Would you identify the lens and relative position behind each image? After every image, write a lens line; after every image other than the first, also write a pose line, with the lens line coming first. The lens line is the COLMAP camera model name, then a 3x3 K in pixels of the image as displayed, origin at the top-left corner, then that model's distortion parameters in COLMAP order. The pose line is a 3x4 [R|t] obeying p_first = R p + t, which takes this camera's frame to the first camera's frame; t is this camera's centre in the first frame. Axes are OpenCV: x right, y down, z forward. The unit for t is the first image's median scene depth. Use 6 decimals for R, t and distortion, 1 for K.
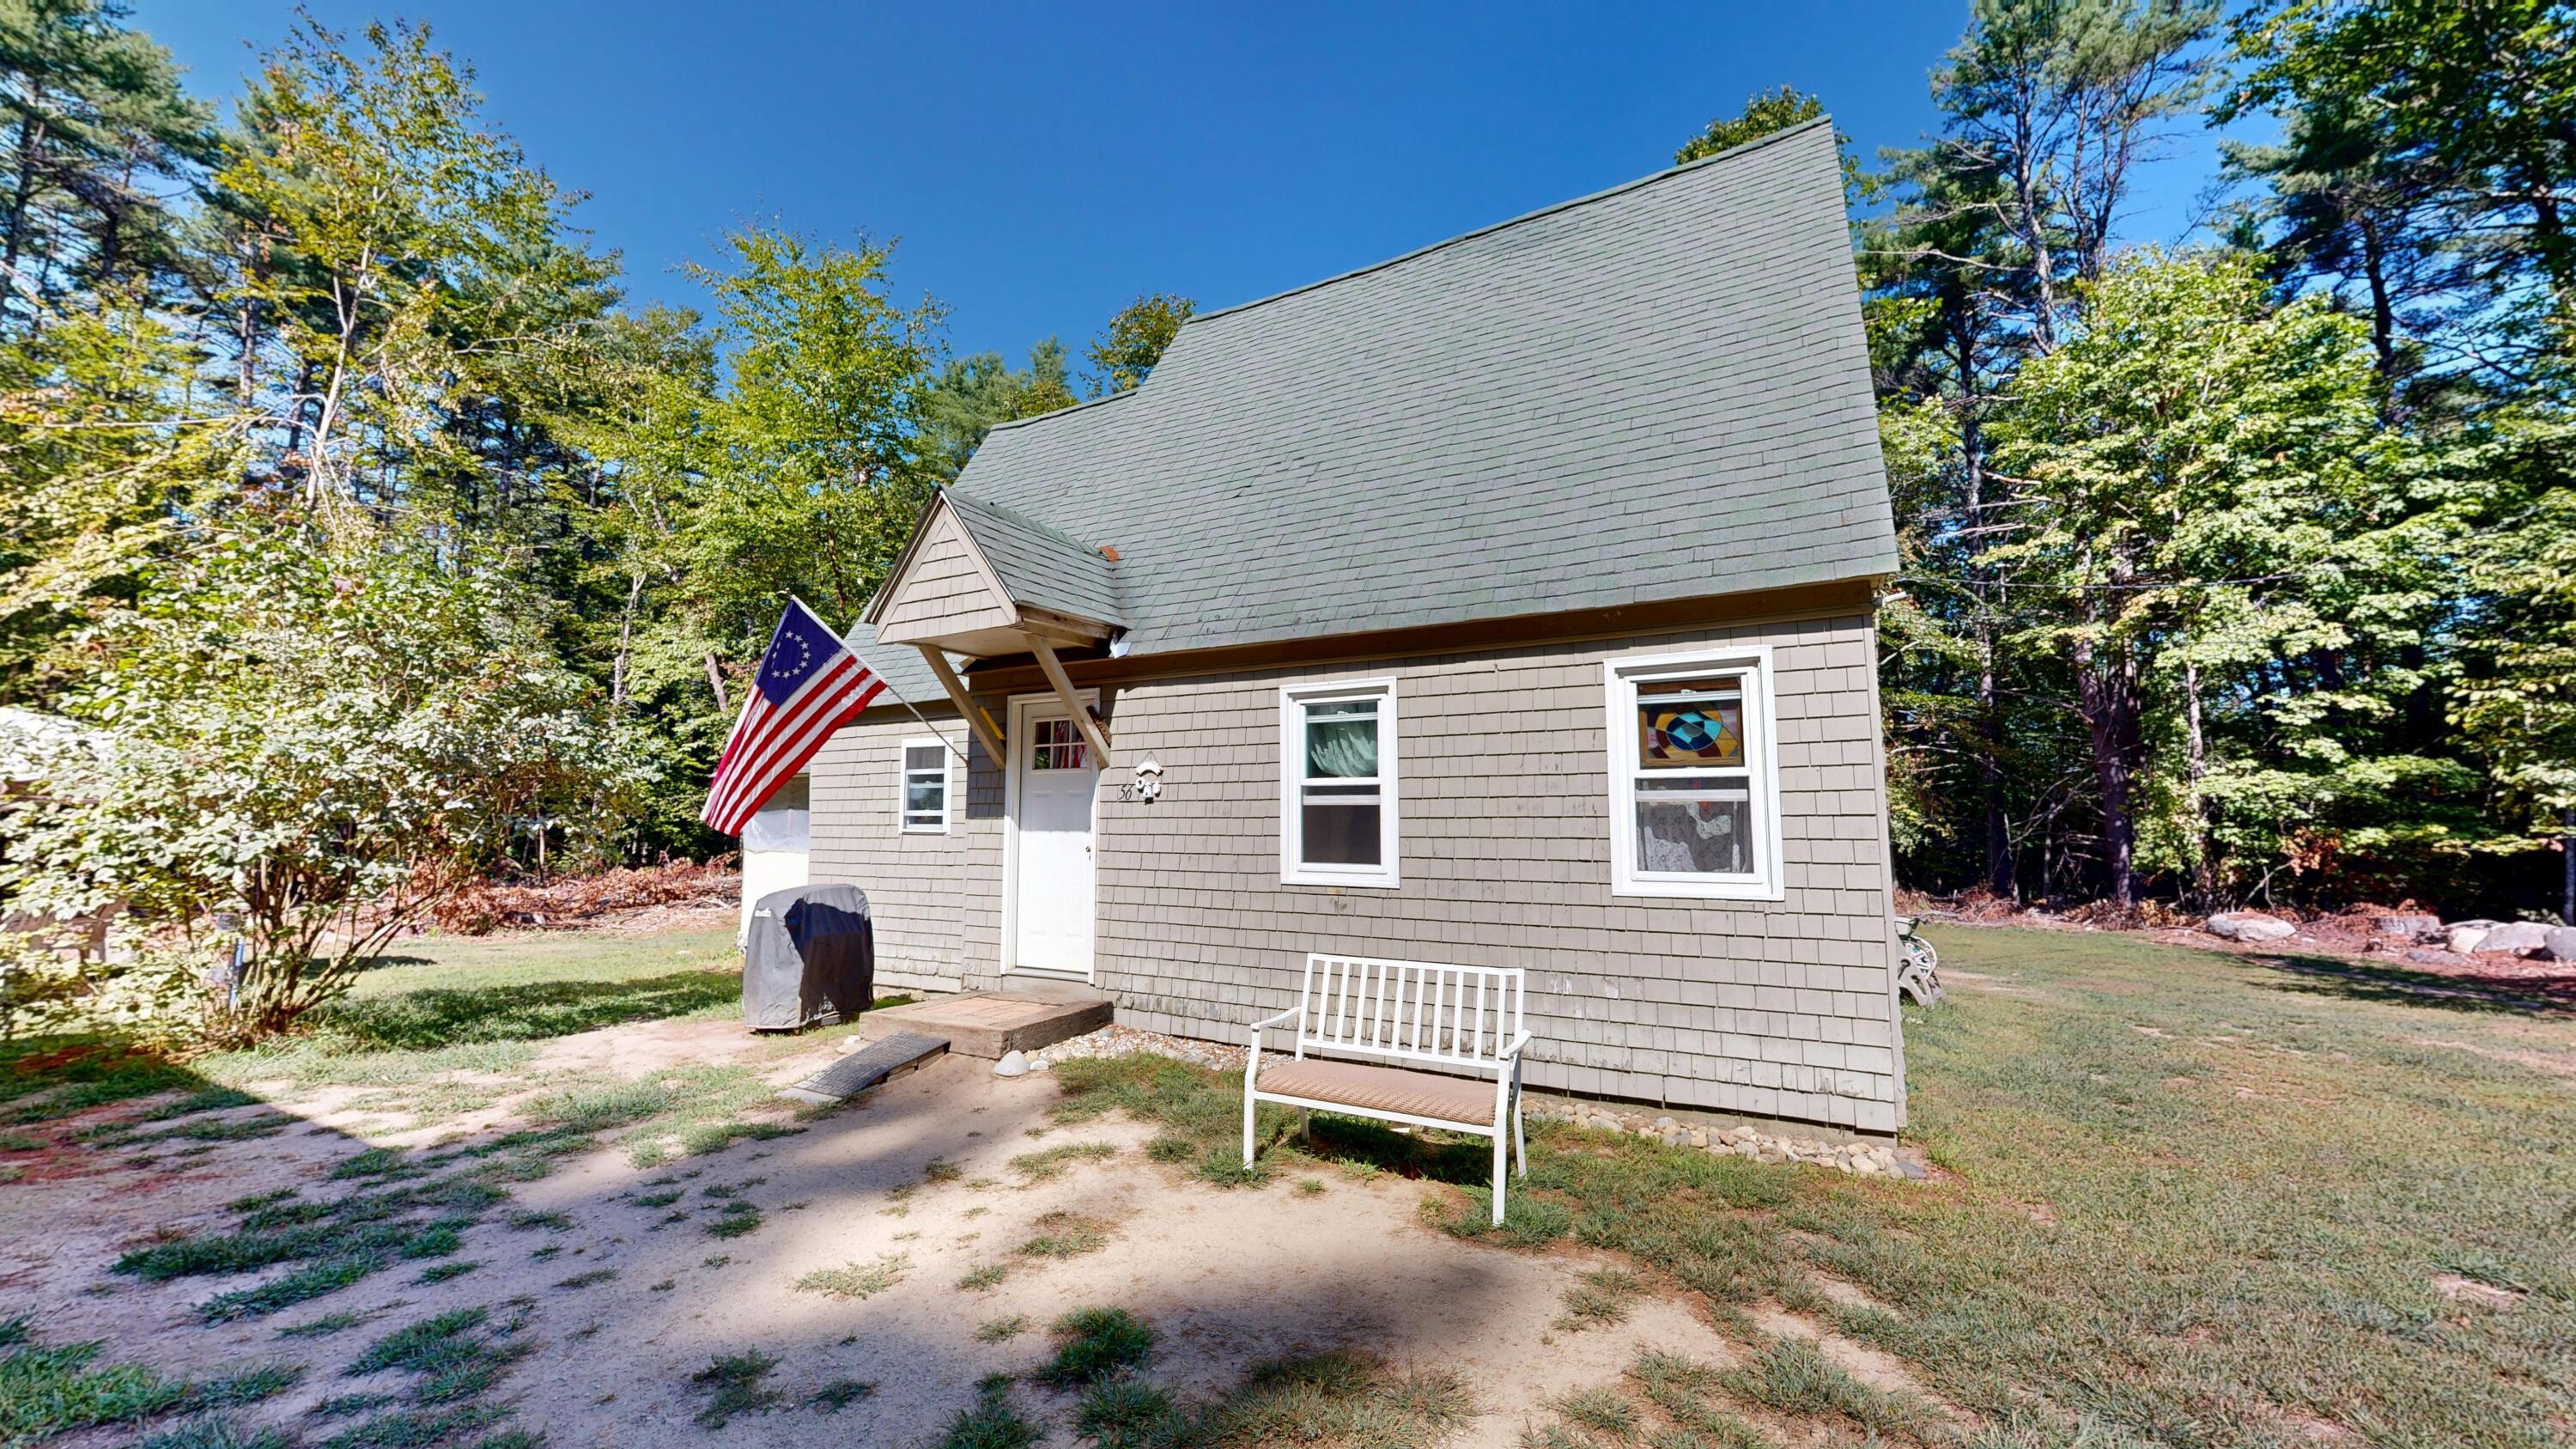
lens RADIAL K [[945.0, 0, 1288.0], [0, 945.0, 724.5], [0, 0, 1]] dist [0.002183, -0.000249]
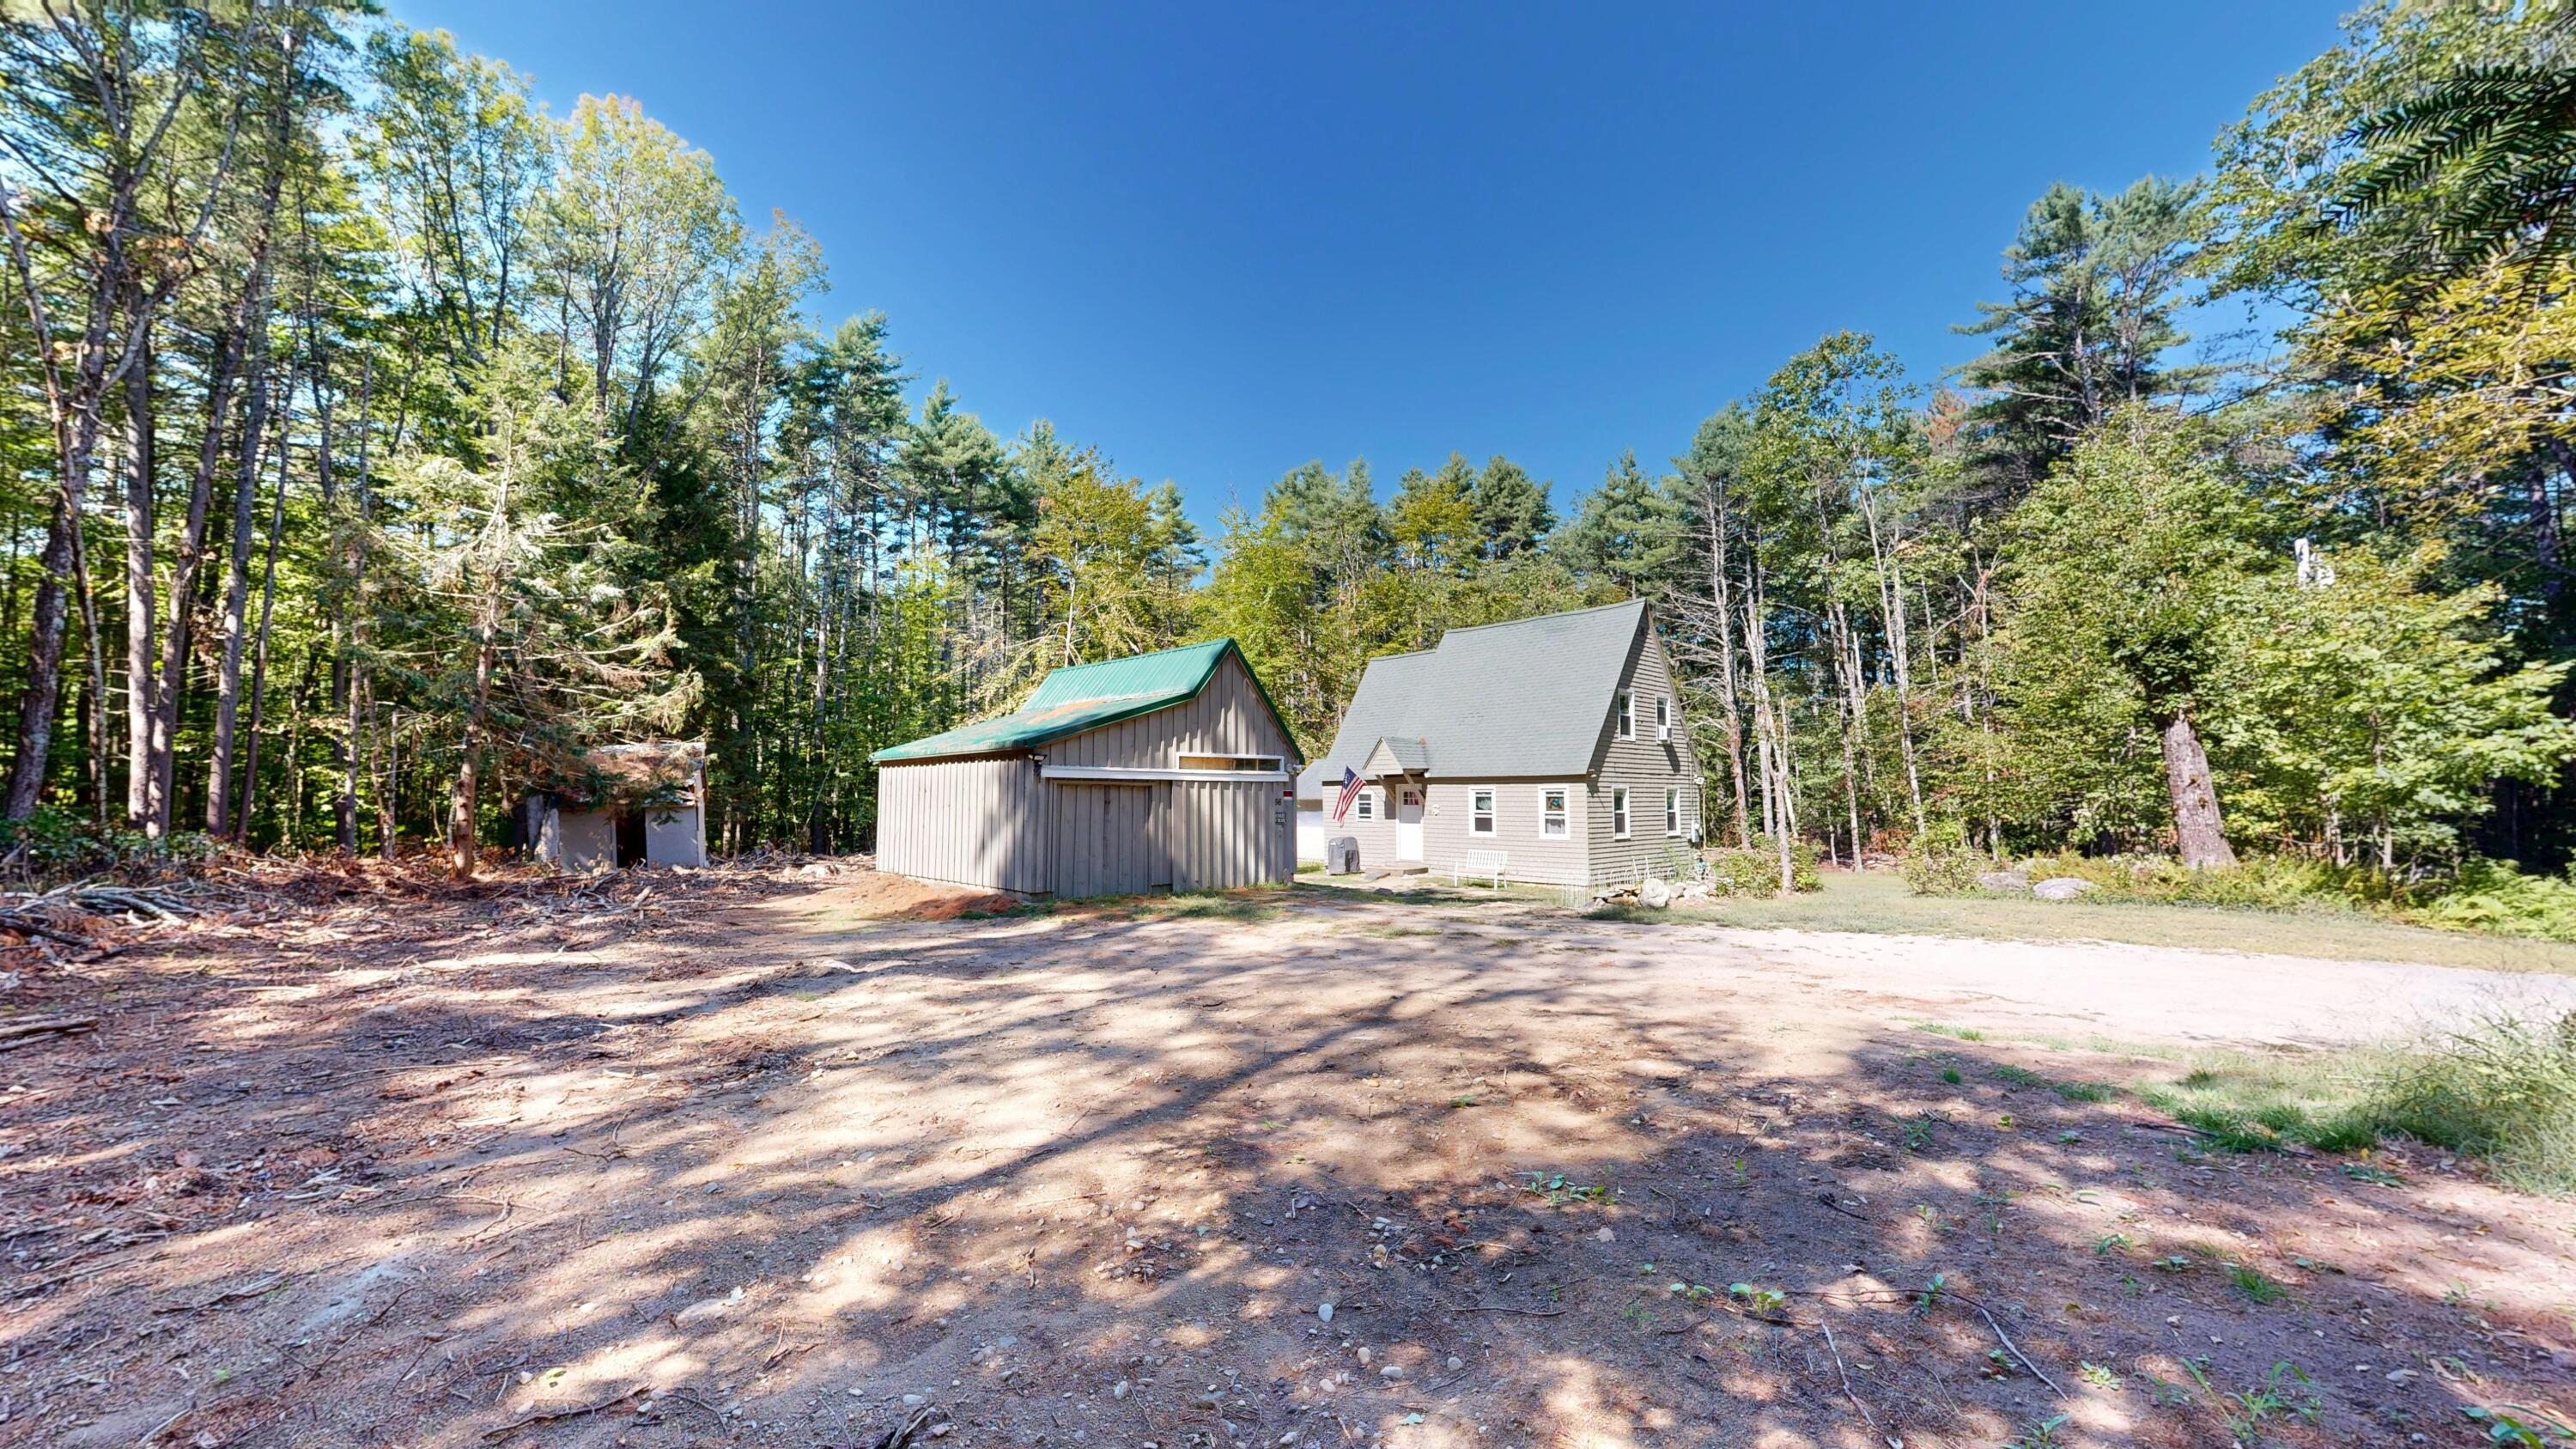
lens RADIAL K [[945.0, 0, 1288.0], [0, 945.0, 724.5], [0, 0, 1]] dist [0.002183, -0.000249]
pose [[0.953778, -0.023506, -0.299591, 0.457681], [0.031999, 0.999212, 0.023476, -0.414891], [0.298804, -0.031977, 0.953779, -2.958478]]
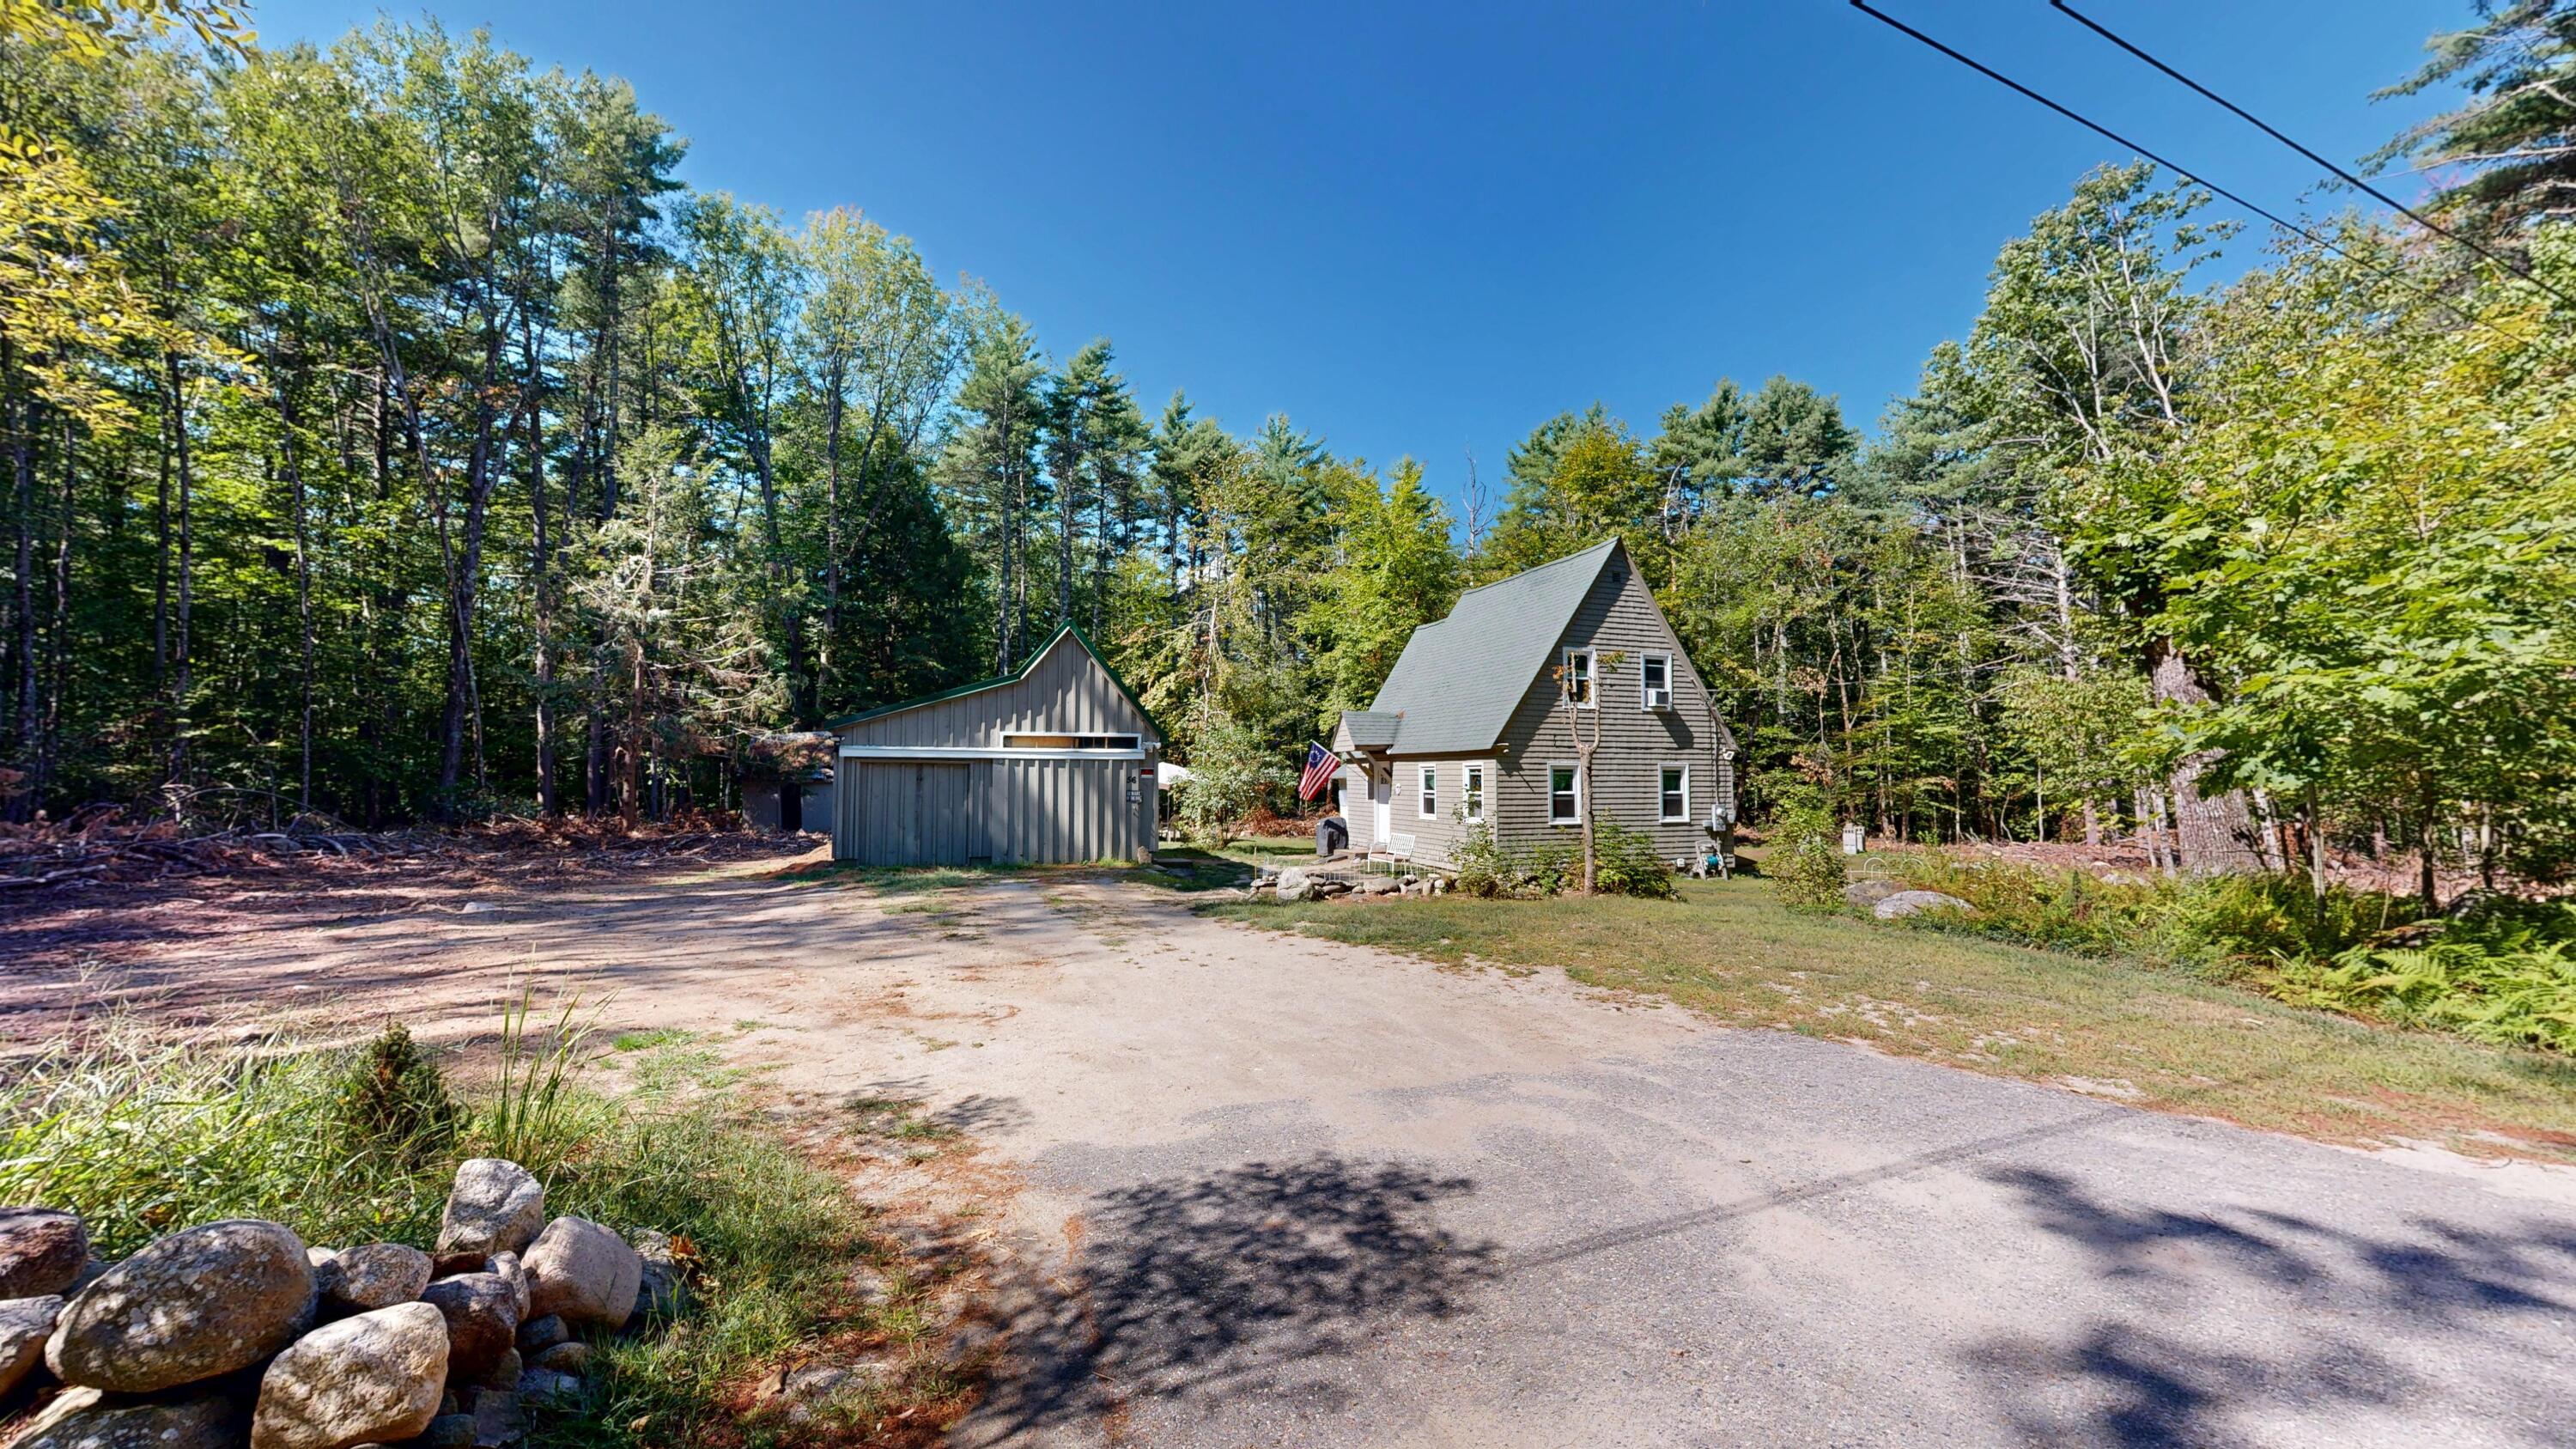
lens RADIAL K [[945.7, 0, 1294.7], [0, 945.7, 727.2], [0, 0, 1]] dist [-0.000192, 0.000007]
pose [[0.762785, -0.032832, -0.645818, 1.940758], [0.066854, 0.997363, 0.028258, -0.312027], [0.643187, -0.064730, 0.762968, -2.017522]]
